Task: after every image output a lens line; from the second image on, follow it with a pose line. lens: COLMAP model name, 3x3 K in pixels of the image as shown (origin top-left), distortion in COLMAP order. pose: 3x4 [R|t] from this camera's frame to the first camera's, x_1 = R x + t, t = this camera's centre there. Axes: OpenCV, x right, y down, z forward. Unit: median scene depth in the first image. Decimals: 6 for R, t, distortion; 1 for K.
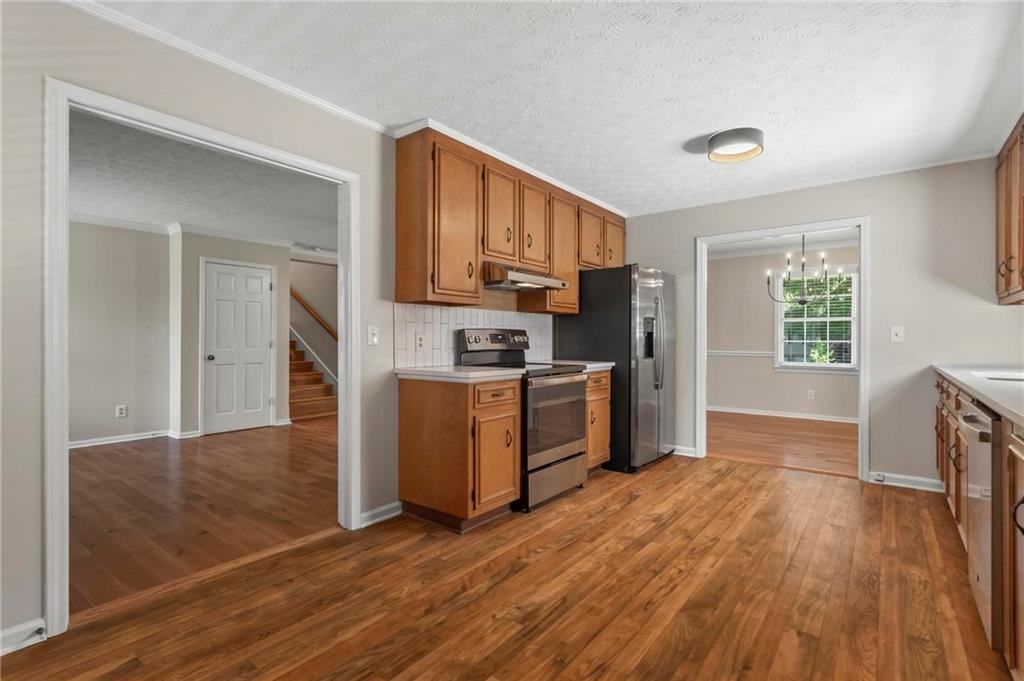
lens RADIAL K [[485.3, 0, 518.4], [0, 485.3, 339.6], [0, 0, 1]] dist [0.000769, 0.000828]
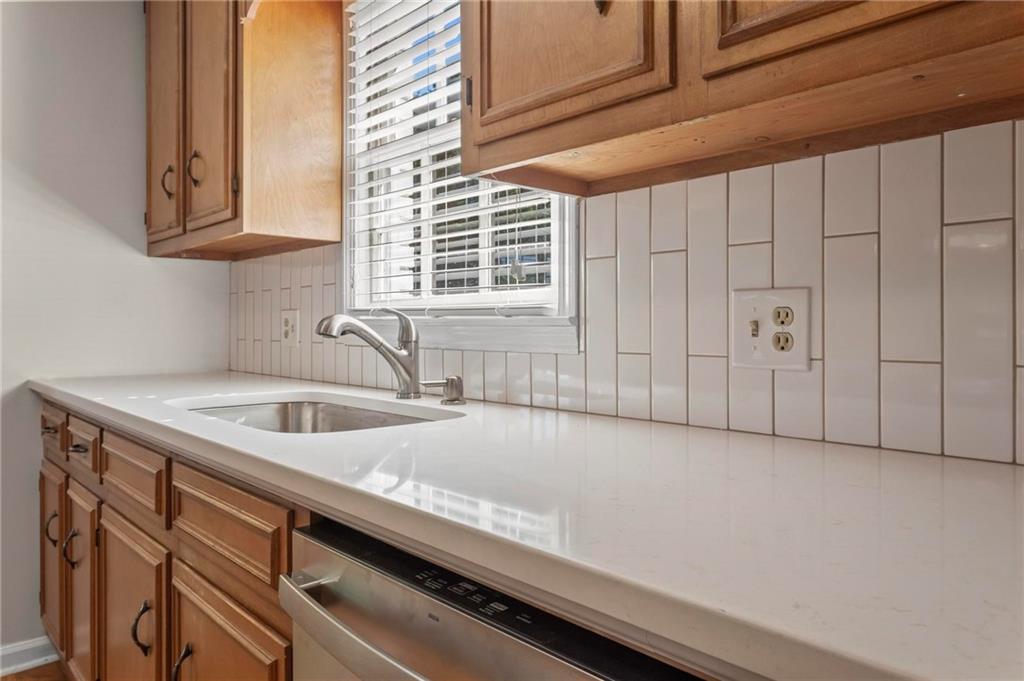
lens RADIAL K [[705.0, 0, 513.1], [0, 705.0, 327.5], [0, 0, 1]] dist [0.005072, 0.001631]
pose [[0.176768, -0.001878, 0.984251, 0.304338], [-0.000800, 0.999998, 0.002052, 0.002996], [-0.984252, -0.001150, 0.176766, 0.461393]]
